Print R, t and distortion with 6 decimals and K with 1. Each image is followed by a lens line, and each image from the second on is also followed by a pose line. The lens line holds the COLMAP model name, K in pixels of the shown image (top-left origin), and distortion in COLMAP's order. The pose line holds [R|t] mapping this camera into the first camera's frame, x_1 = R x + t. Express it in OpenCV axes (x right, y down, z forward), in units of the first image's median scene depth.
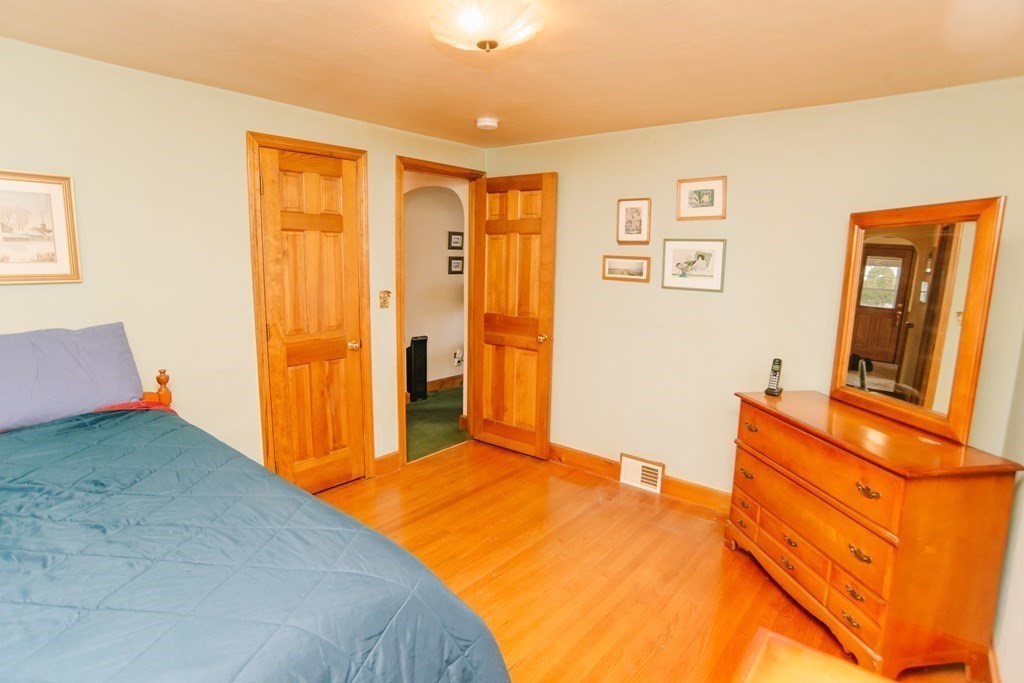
lens RADIAL K [[520.2, 0, 511.9], [0, 520.2, 333.1], [0, 0, 1]] dist [-0.098967, 0.043066]
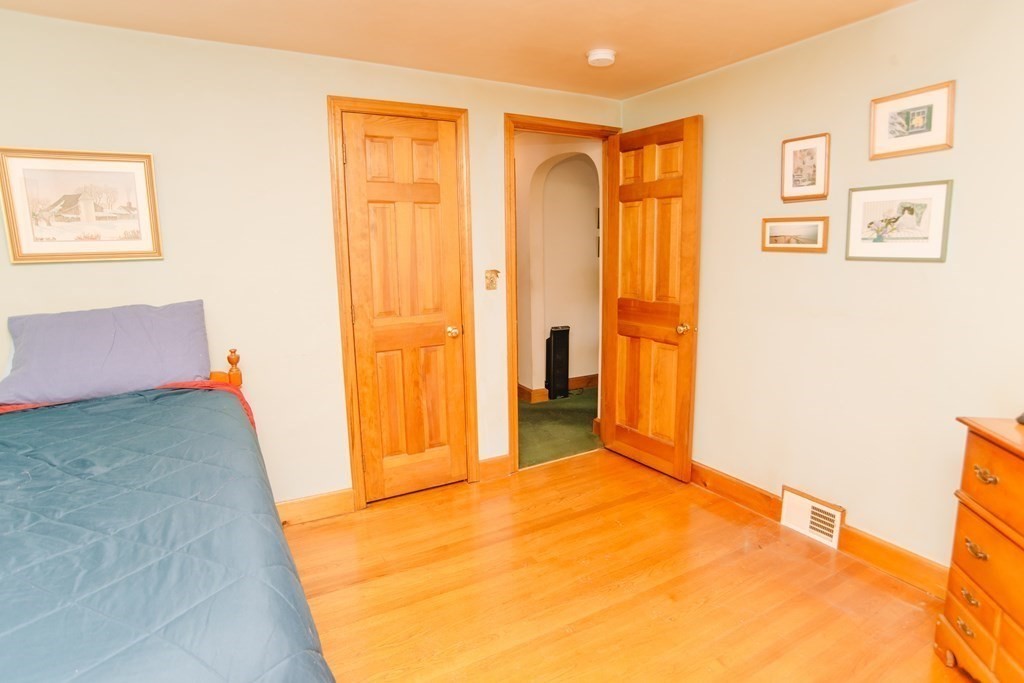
lens RADIAL K [[534.3, 0, 516.8], [0, 534.3, 332.5], [0, 0, 1]] dist [-0.101009, 0.046691]
pose [[0.937152, 0.023061, -0.348159, 0.124503], [-0.020545, 0.999729, 0.010917, 0.014569], [0.348317, -0.003078, 0.937372, 0.194450]]
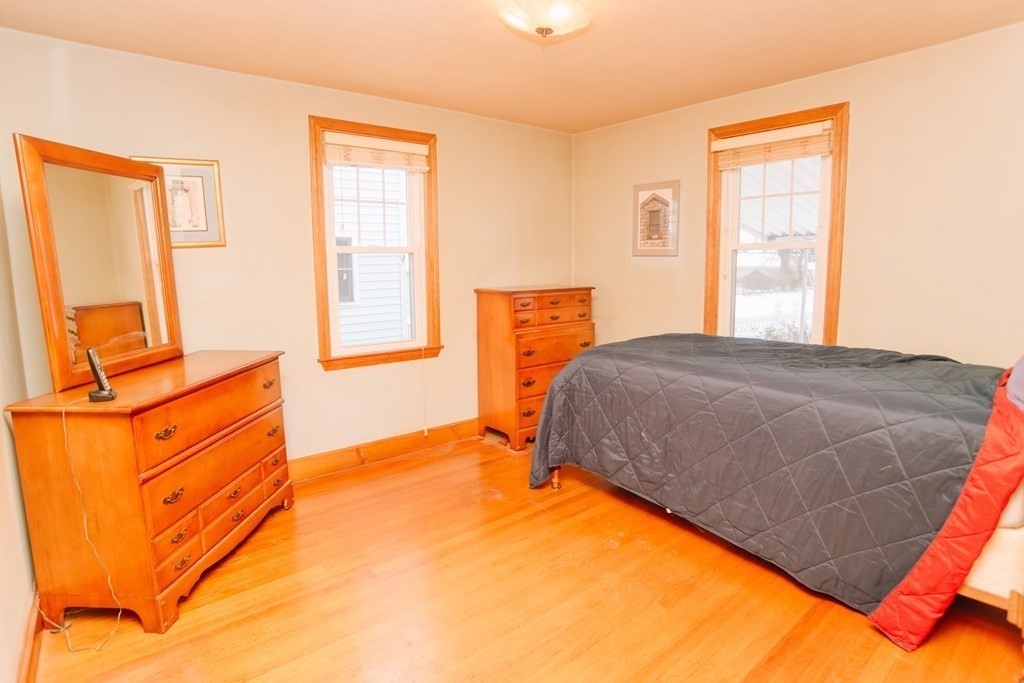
lens RADIAL K [[545.9, 0, 516.5], [0, 545.9, 331.4], [0, 0, 1]] dist [-0.107916, 0.050610]
pose [[-0.984120, -0.028586, 0.175189, -0.125864], [0.021608, 0.960314, 0.278083, -0.127289], [-0.176186, 0.277453, -0.944446, 1.311274]]
